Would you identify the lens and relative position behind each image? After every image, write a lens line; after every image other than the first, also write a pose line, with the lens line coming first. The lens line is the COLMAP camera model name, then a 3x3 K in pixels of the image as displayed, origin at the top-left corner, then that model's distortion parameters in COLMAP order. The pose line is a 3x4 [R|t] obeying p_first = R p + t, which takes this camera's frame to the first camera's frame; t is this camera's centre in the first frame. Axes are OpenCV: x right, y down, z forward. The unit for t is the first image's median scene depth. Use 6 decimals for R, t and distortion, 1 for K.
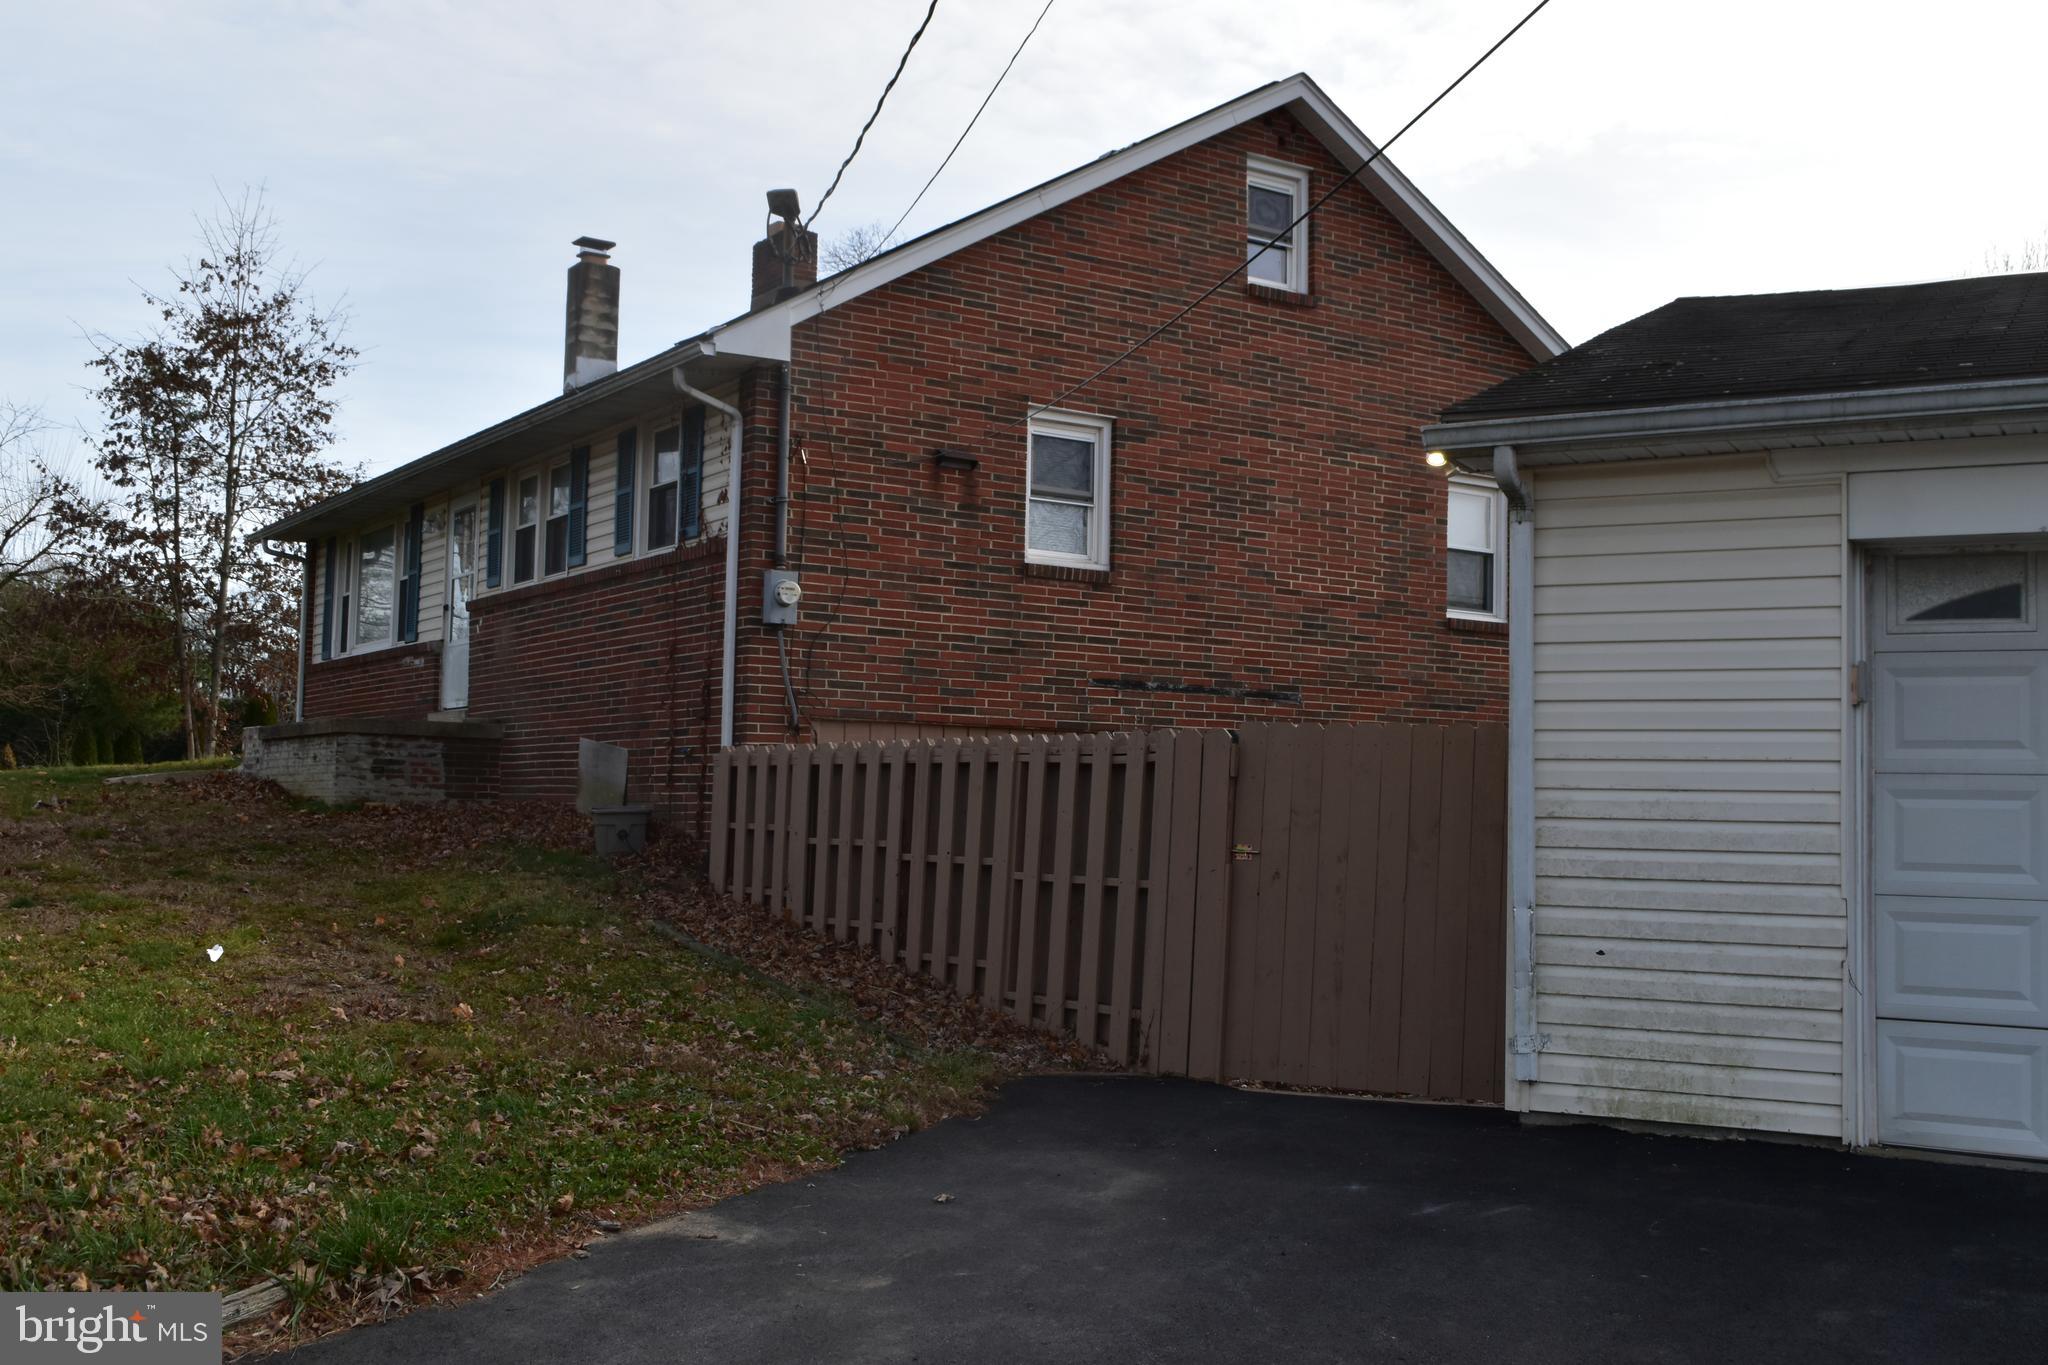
lens RADIAL K [[2039.9, 0, 1042.9], [0, 2039.9, 707.1], [0, 0, 1]] dist [-0.007730, -0.002322]
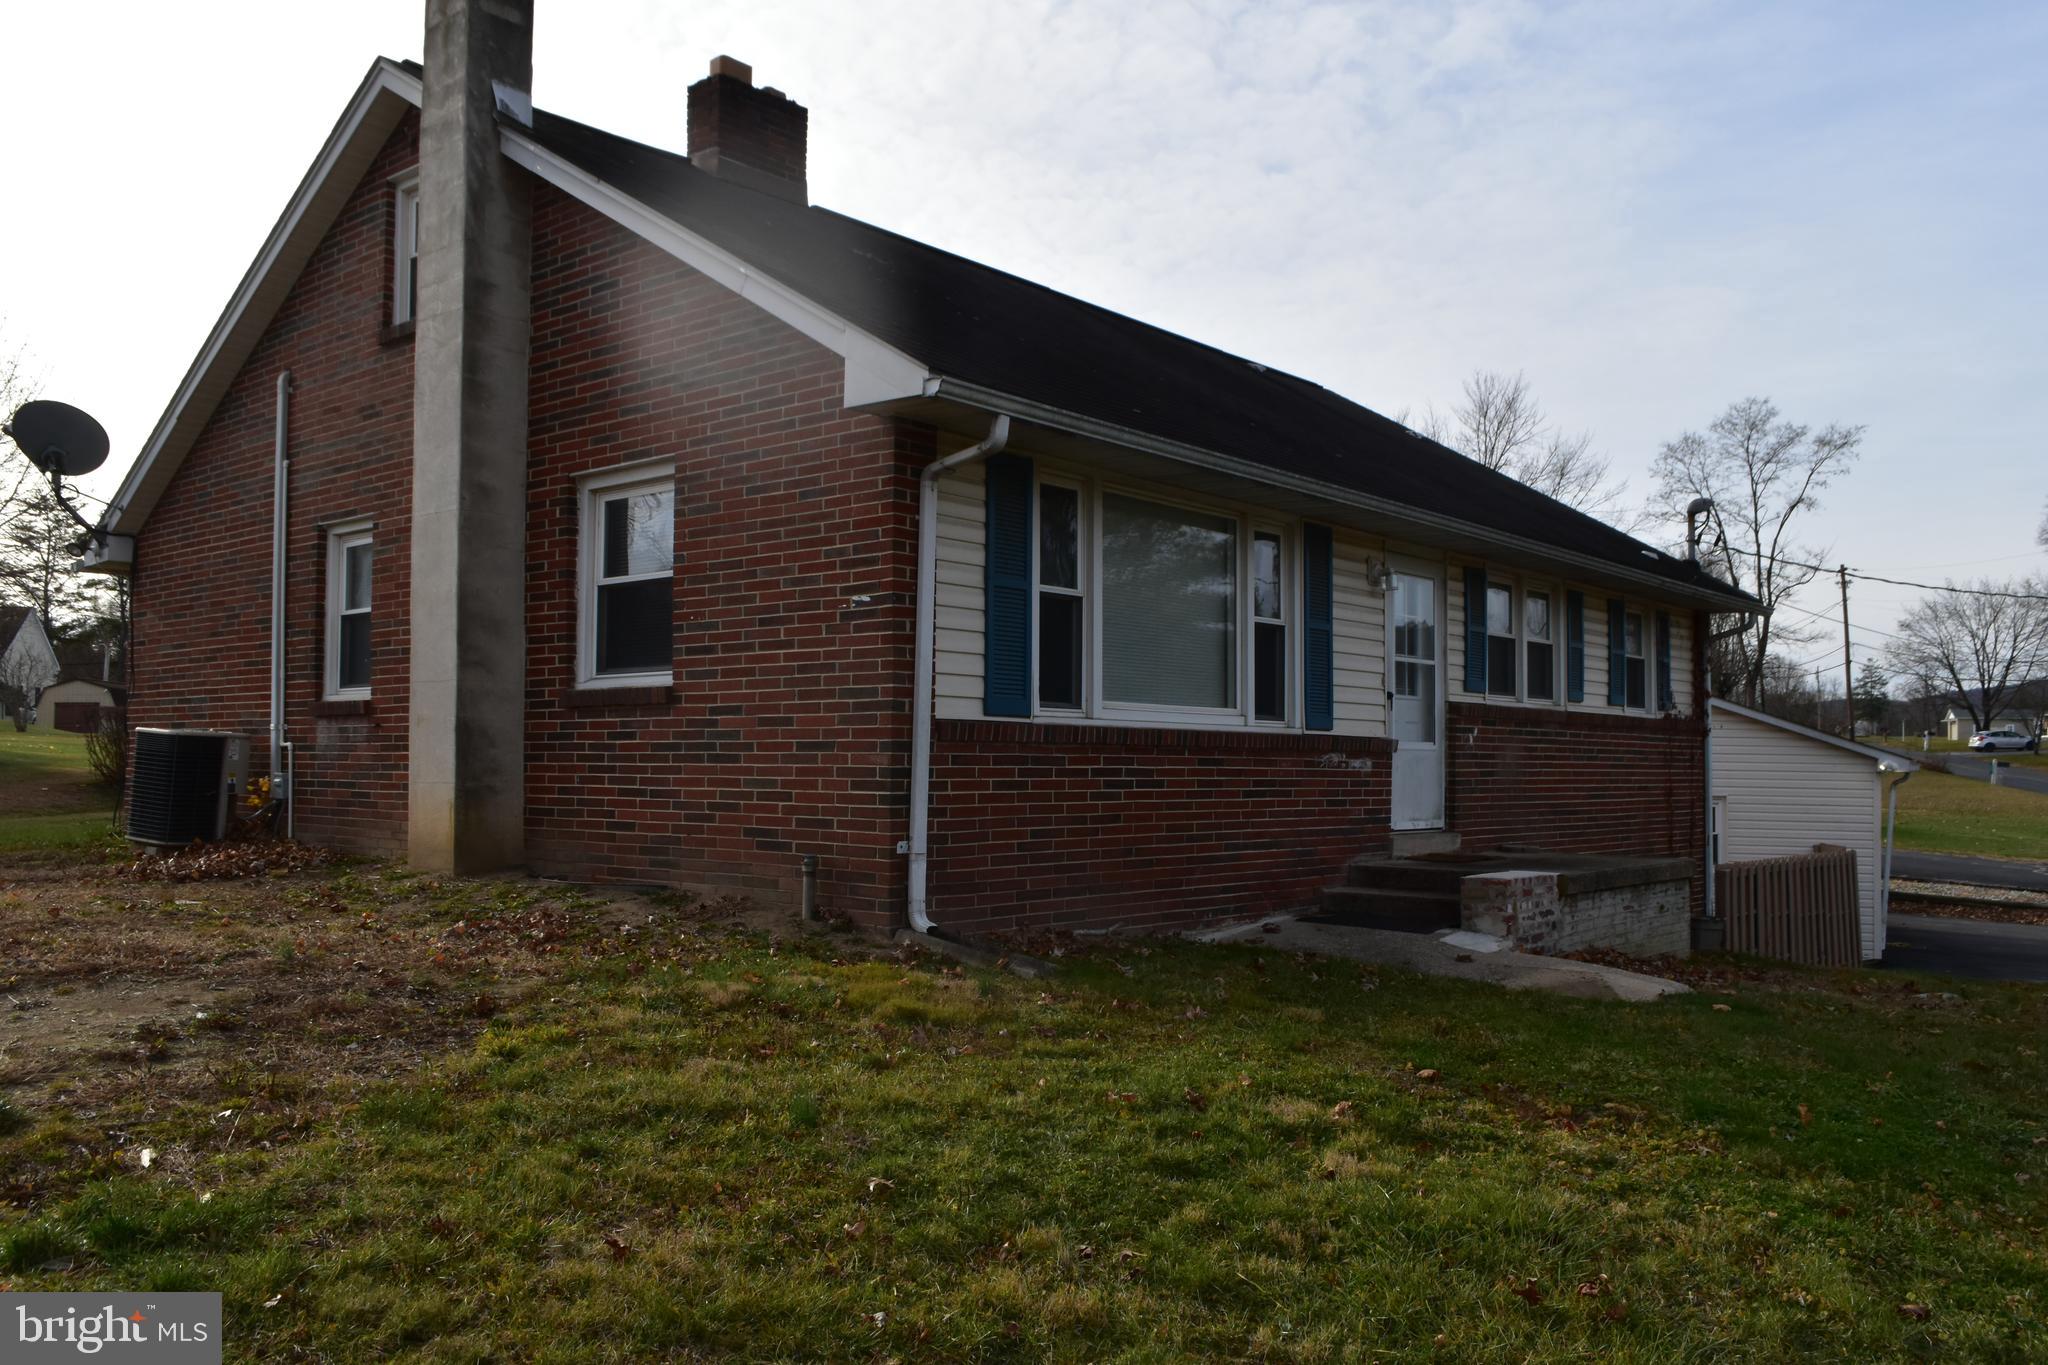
lens RADIAL K [[1628.4, 0, 1031.8], [0, 1628.4, 701.6], [0, 0, 1]] dist [-0.012165, 0.003080]
pose [[-0.261463, 0.018259, 0.965041, -0.893225], [-0.068597, 0.996941, -0.037448, -0.016029], [-0.962773, -0.075990, -0.259411, 1.364024]]
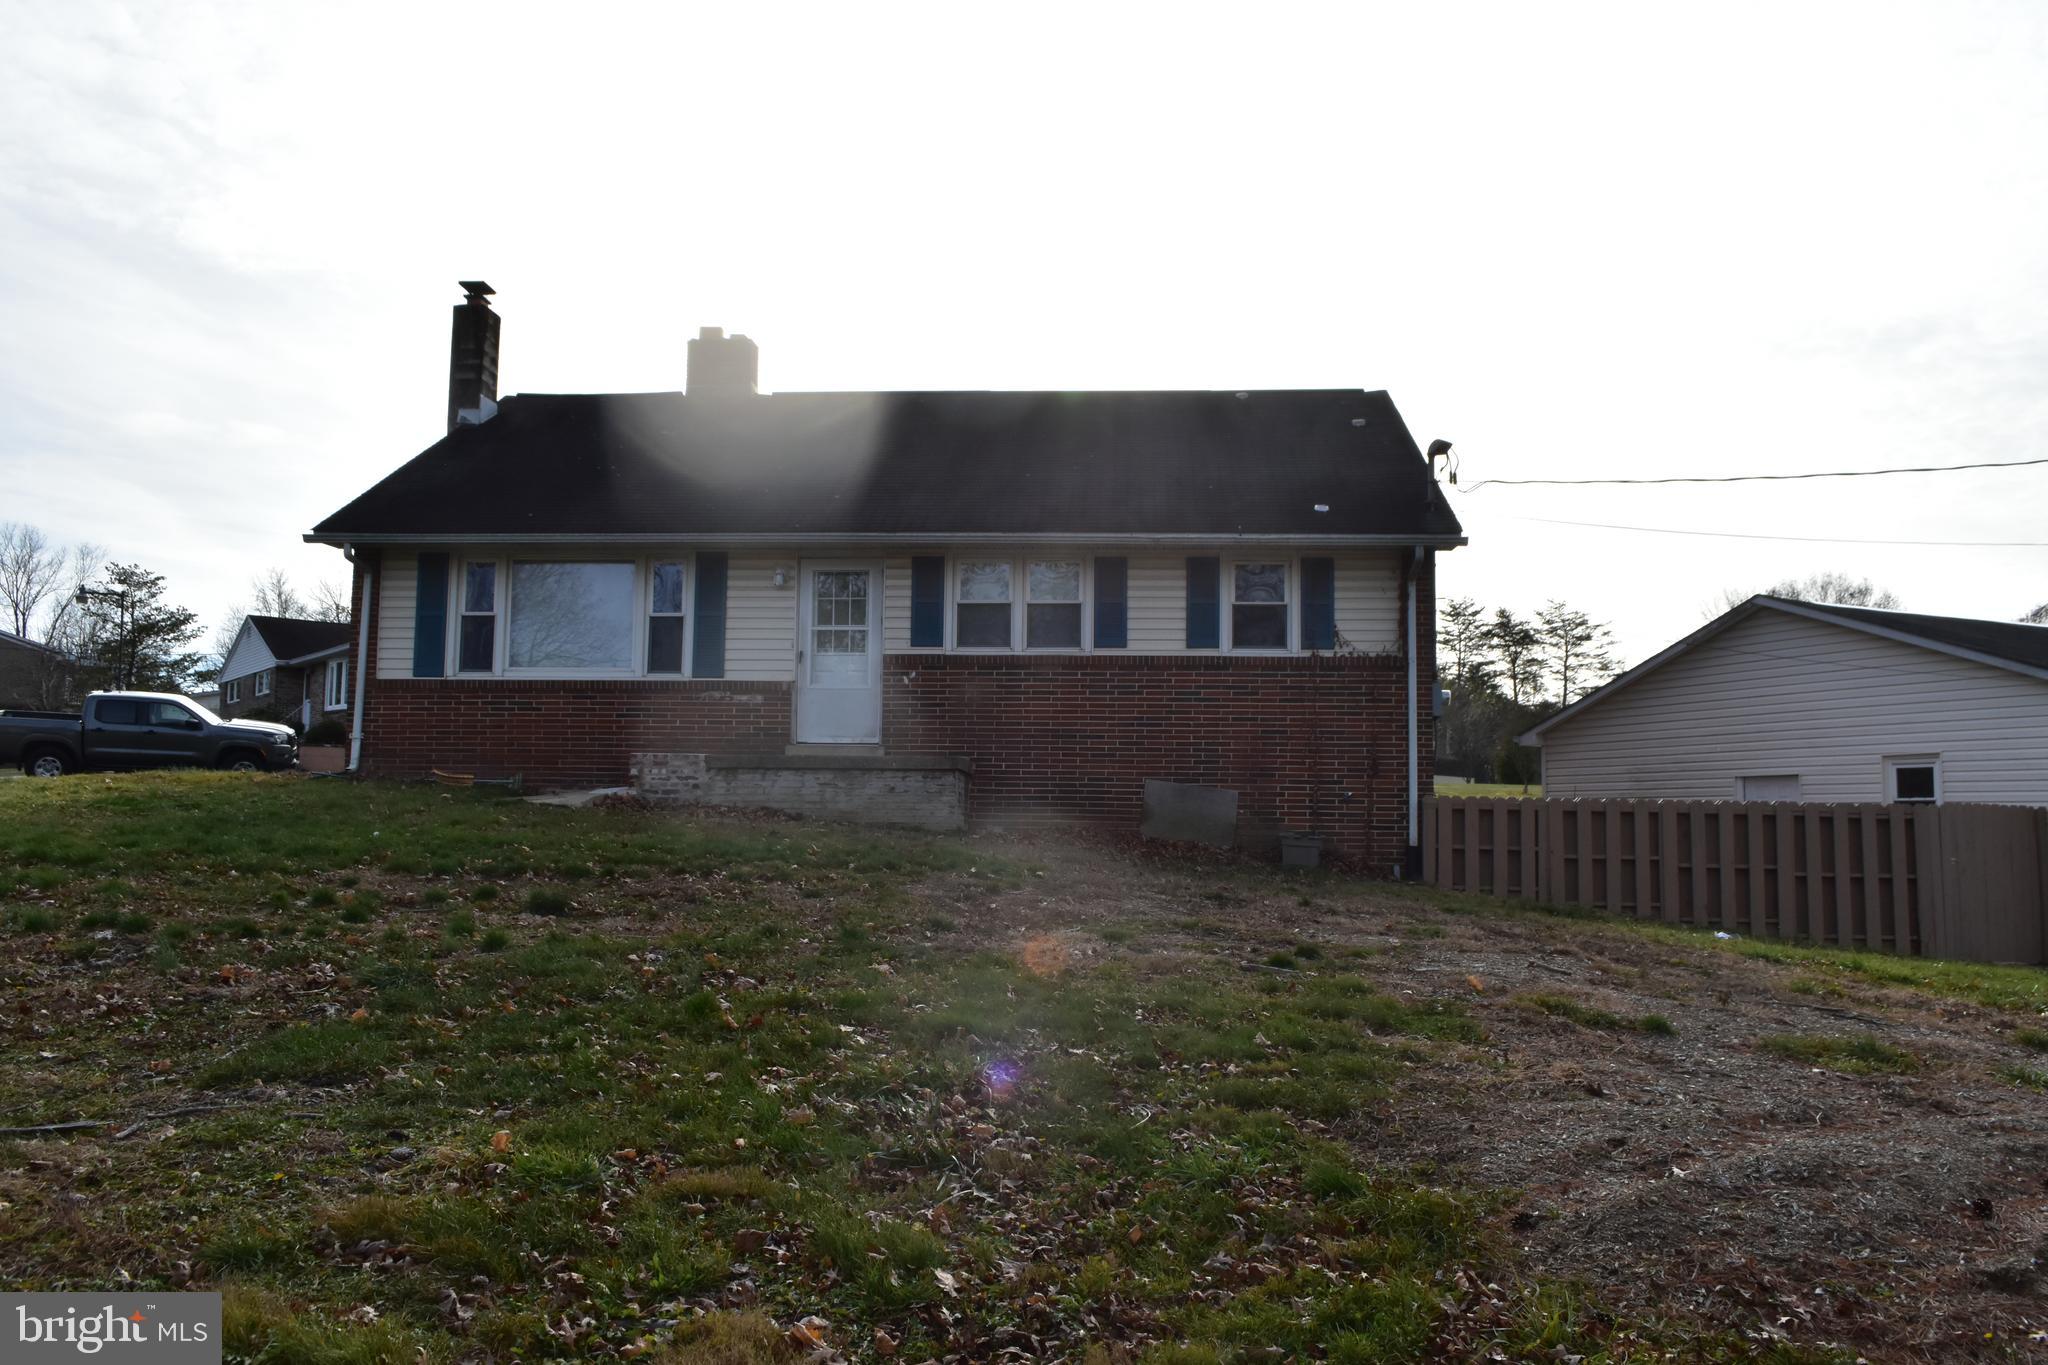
lens RADIAL K [[1628.4, 0, 1031.8], [0, 1628.4, 701.6], [0, 0, 1]] dist [-0.012165, 0.003080]
pose [[0.619634, 0.055764, 0.782907, -0.981230], [-0.044781, 0.998360, -0.035667, 0.004795], [-0.783612, -0.012959, 0.621115, 0.353701]]
